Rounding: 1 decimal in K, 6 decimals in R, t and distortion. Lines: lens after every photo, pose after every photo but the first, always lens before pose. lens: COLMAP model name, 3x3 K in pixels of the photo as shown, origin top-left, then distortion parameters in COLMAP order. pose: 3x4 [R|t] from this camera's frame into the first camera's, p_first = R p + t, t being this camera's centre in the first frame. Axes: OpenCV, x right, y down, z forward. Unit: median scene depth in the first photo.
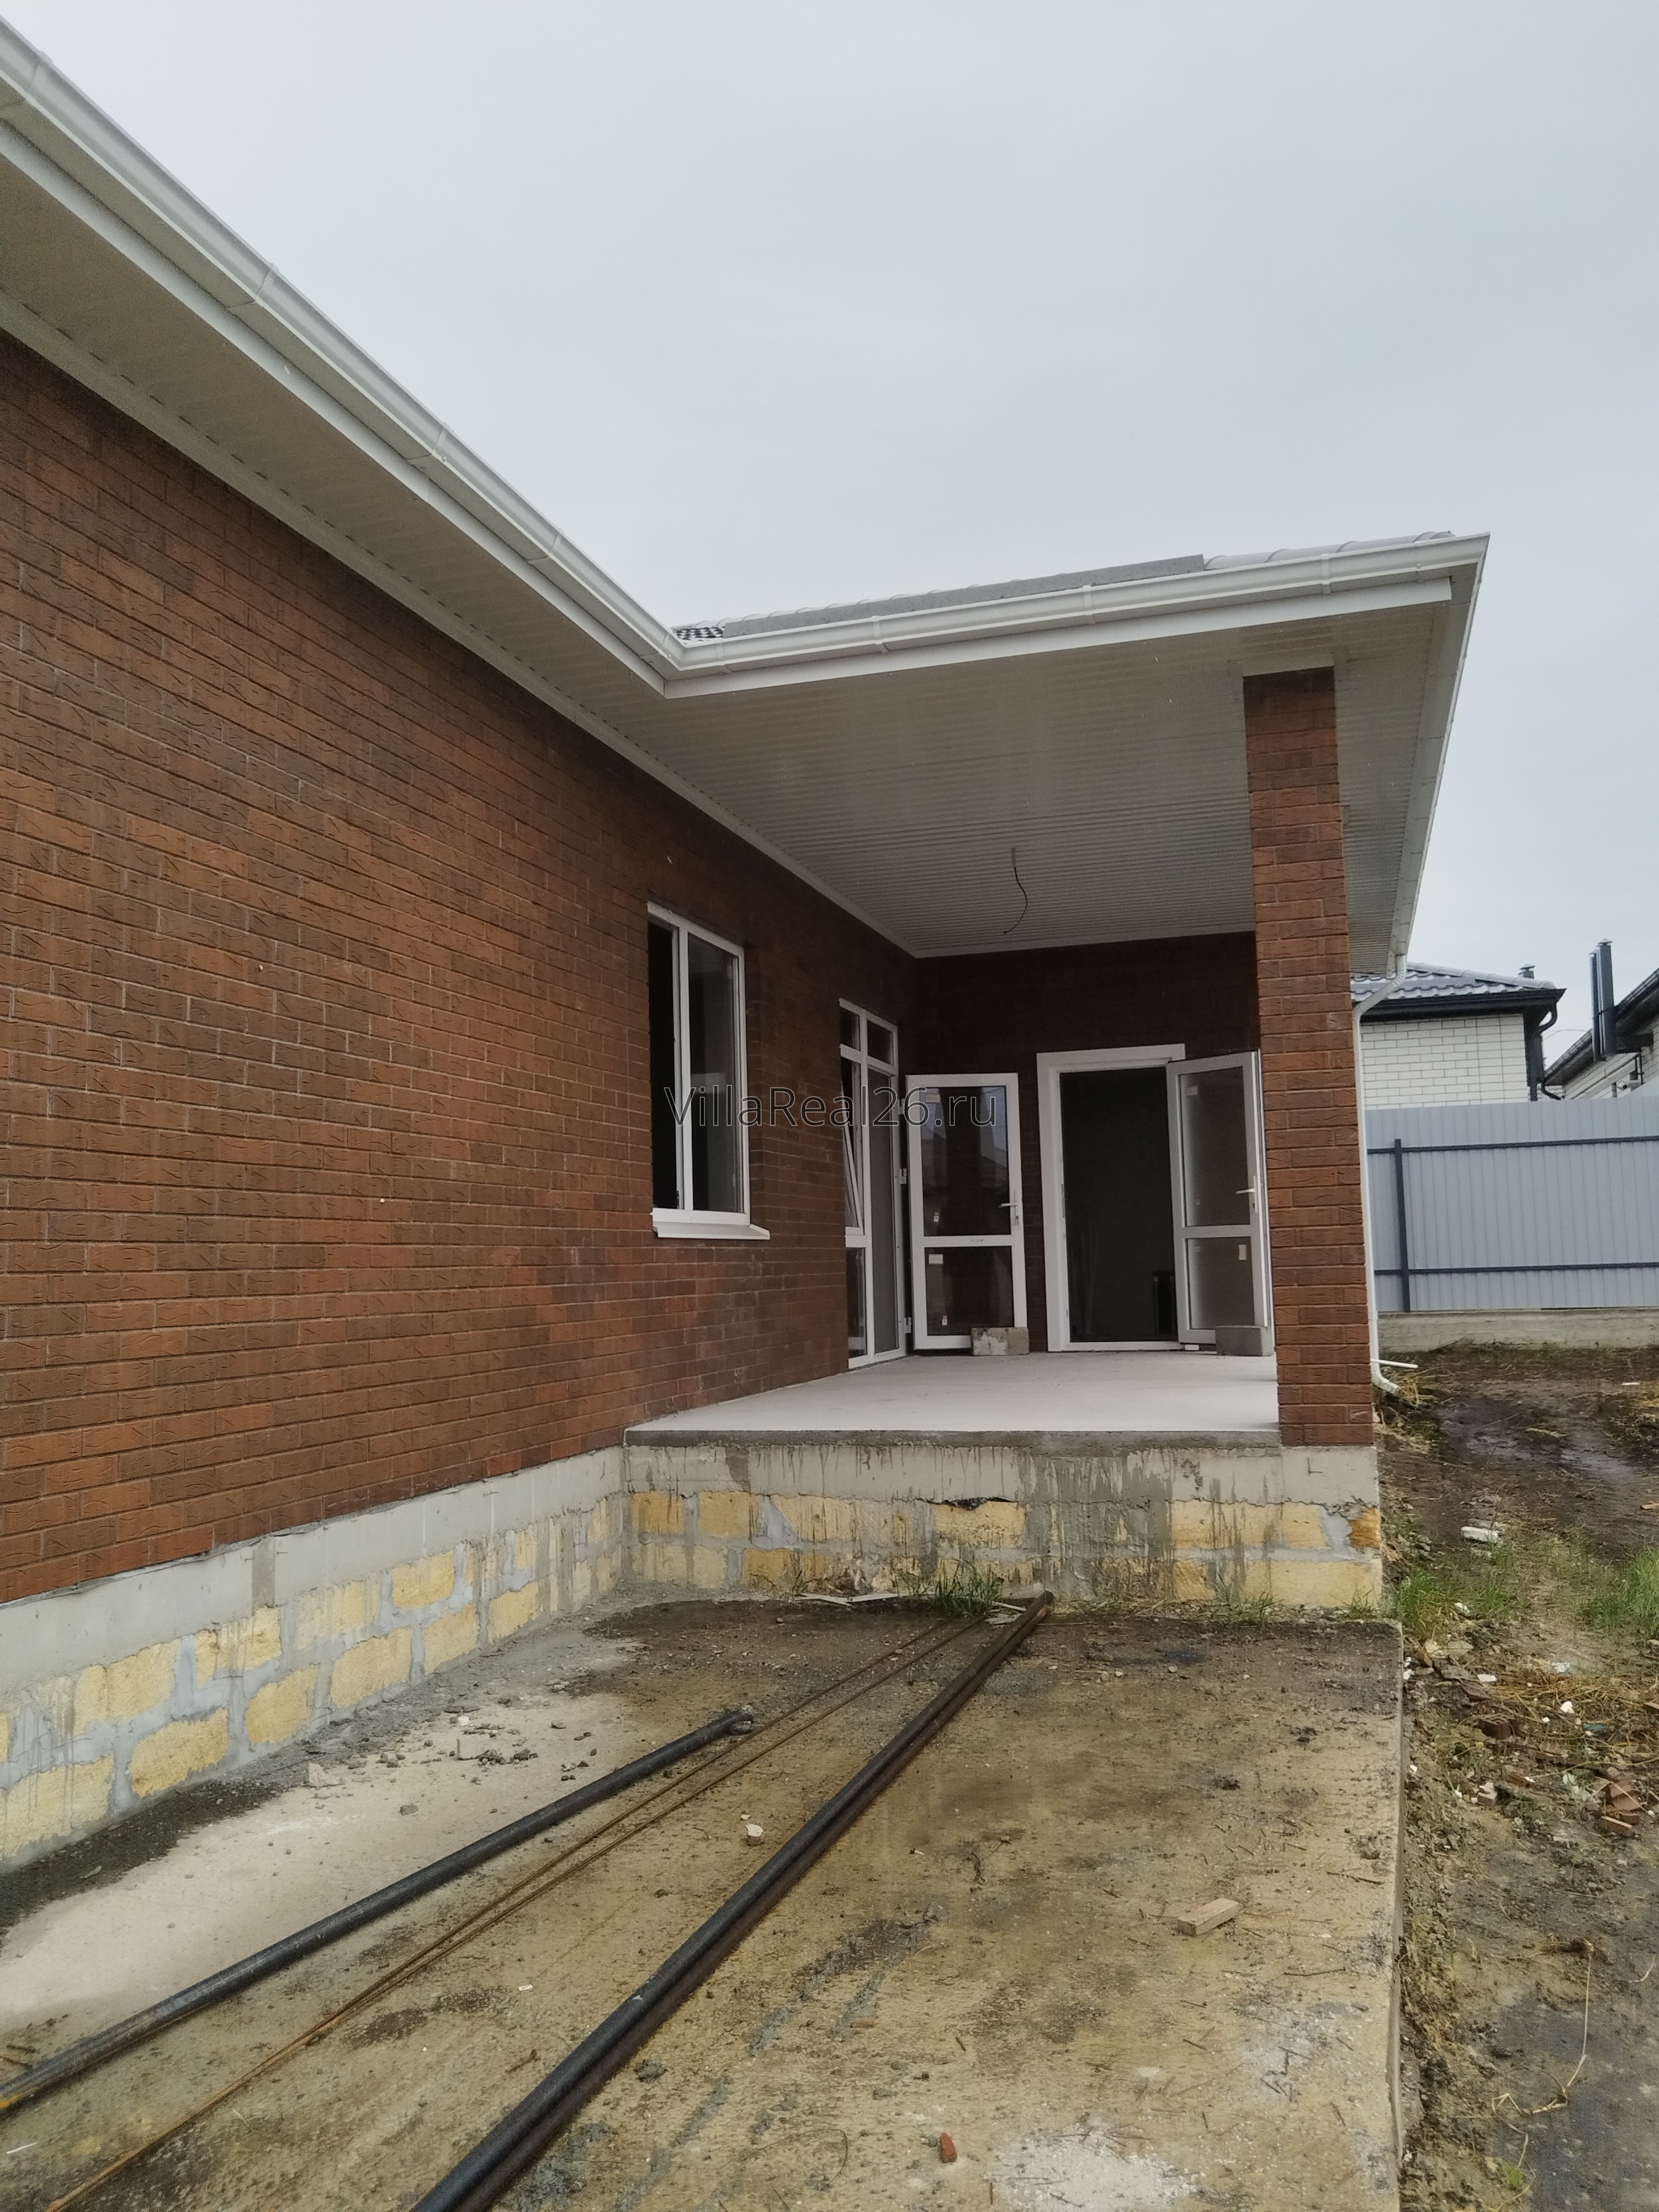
lens RADIAL K [[1688.5, 0, 829.5], [0, 1688.5, 1106.0], [0, 0, 1]] dist [-0.003550, -0.003267]
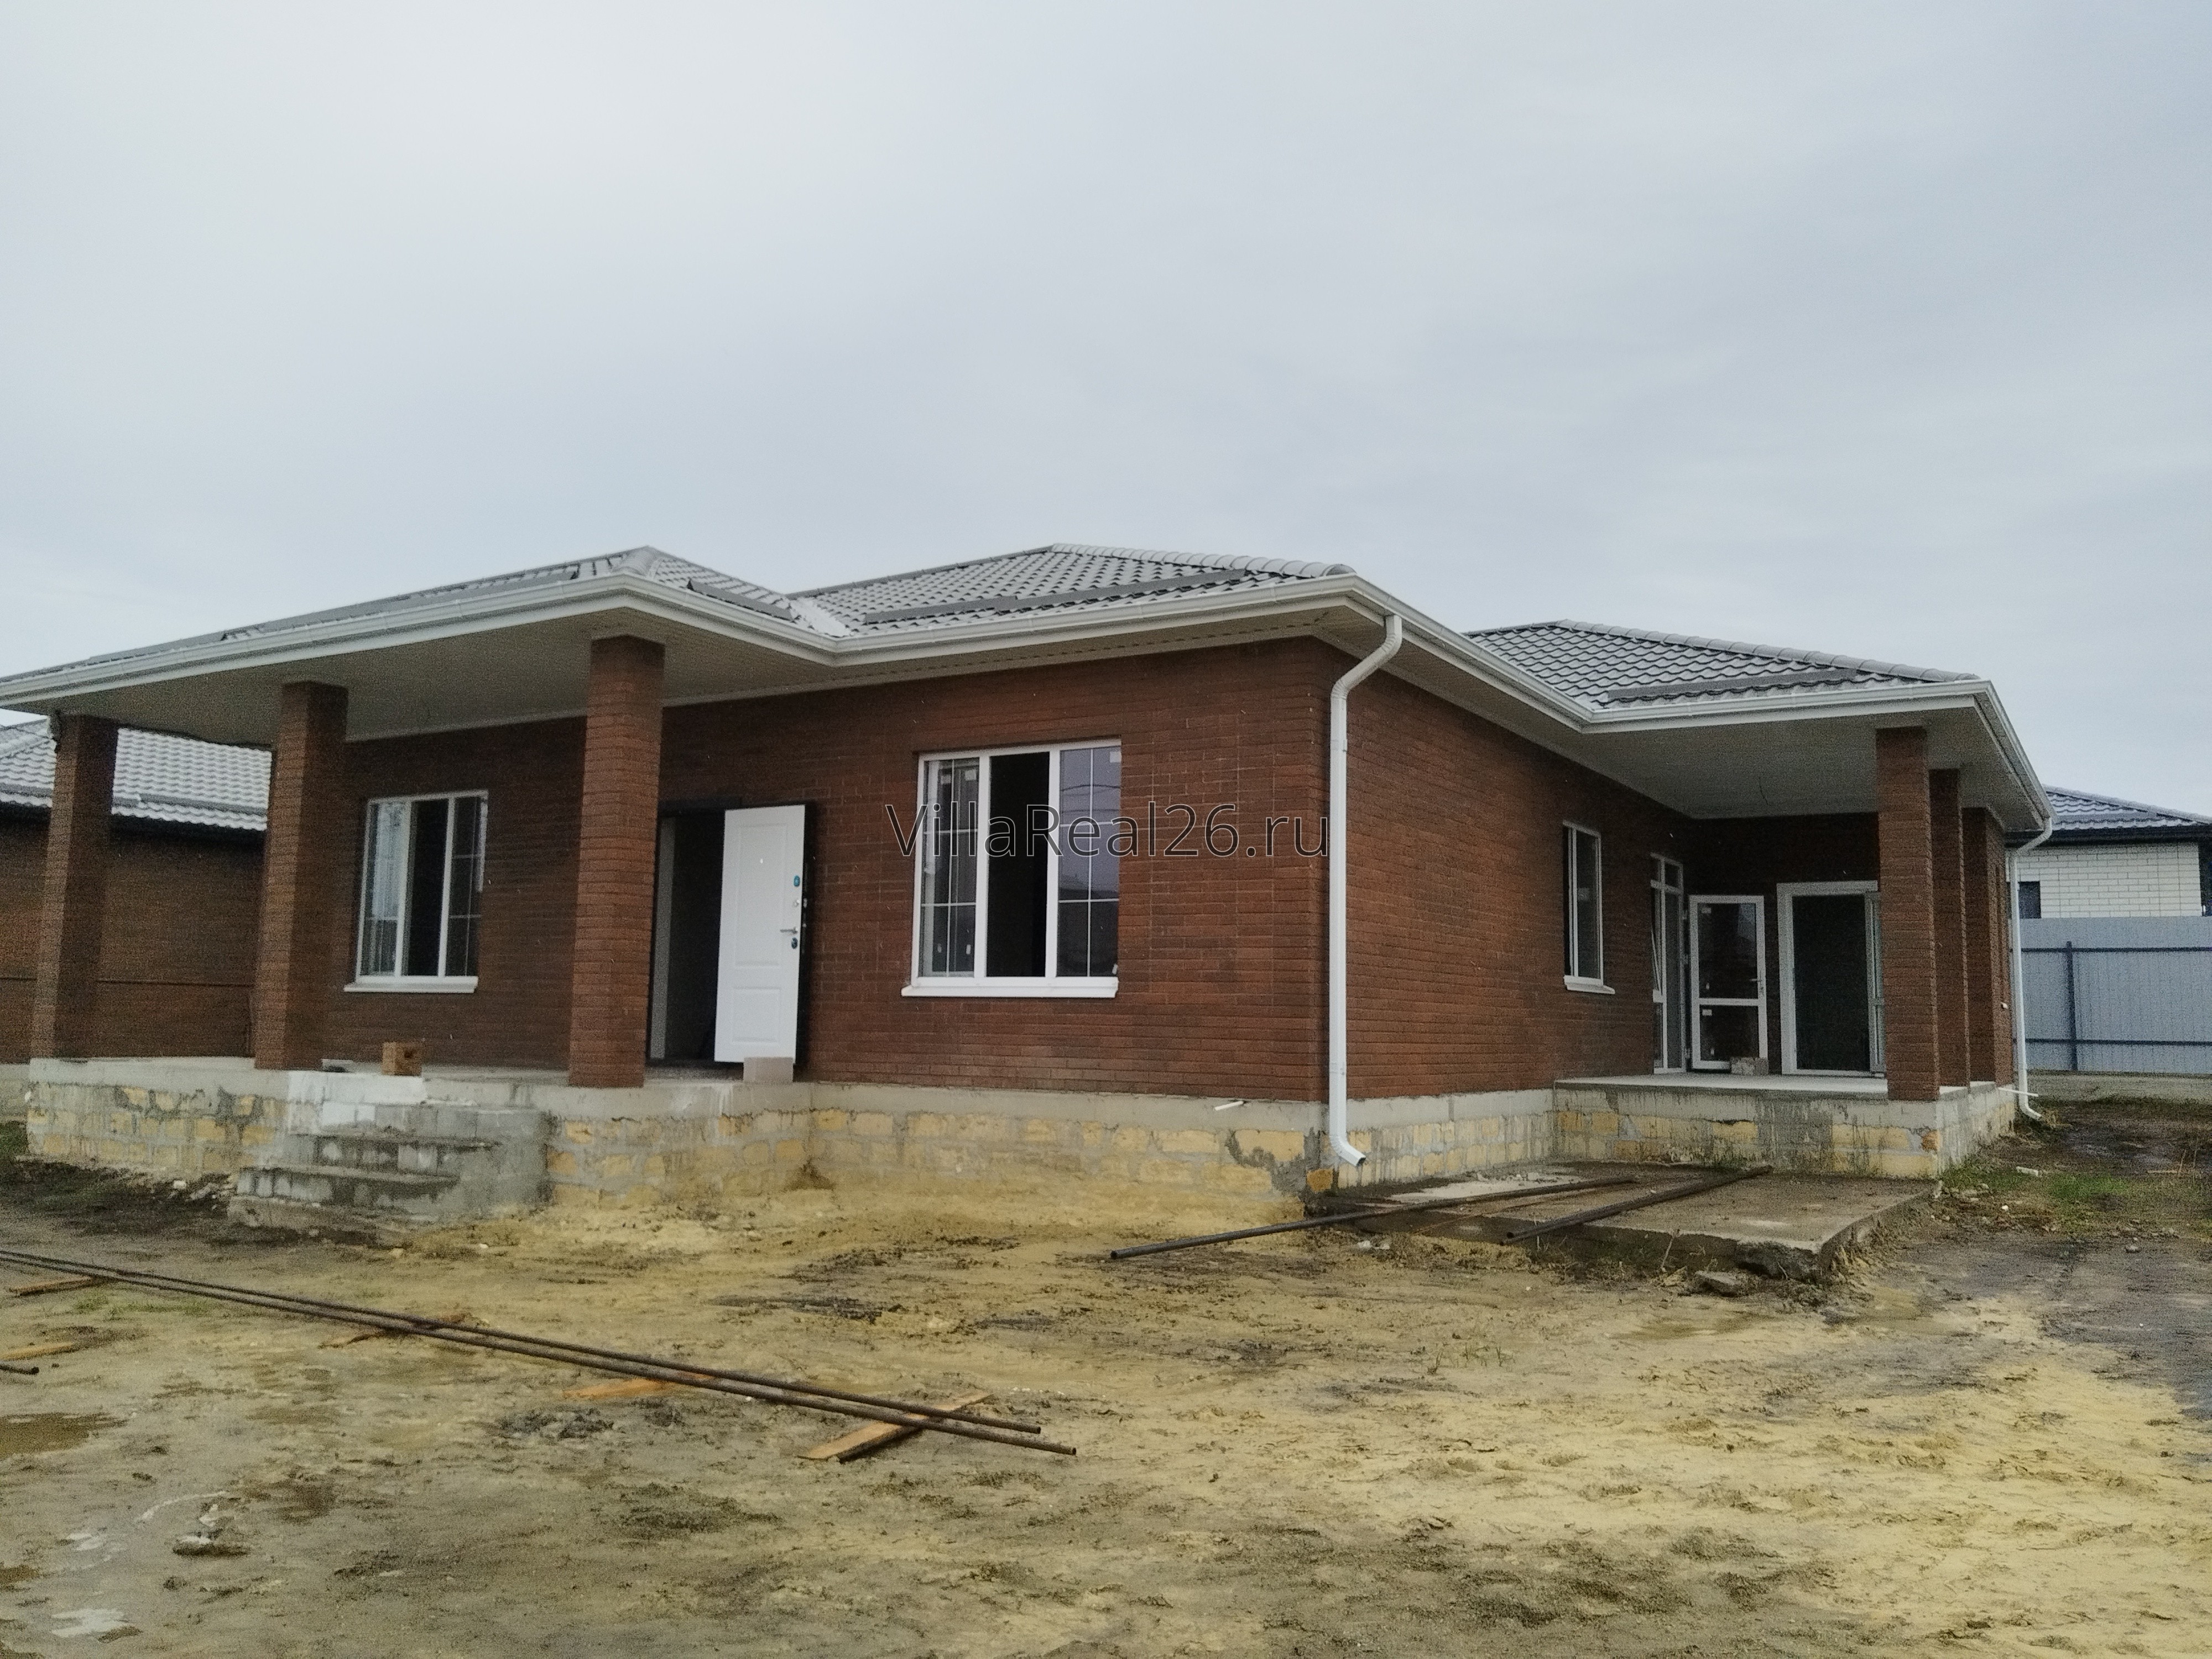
lens RADIAL K [[1688.5, 0, 1106.0], [0, 1688.5, 829.5], [0, 0, 1]] dist [-0.003550, -0.003267]
pose [[0.963885, 0.014928, -0.265900, -0.107098], [-0.020436, 0.999630, -0.017960, -0.070455], [0.265534, 0.022745, 0.963833, -1.173076]]
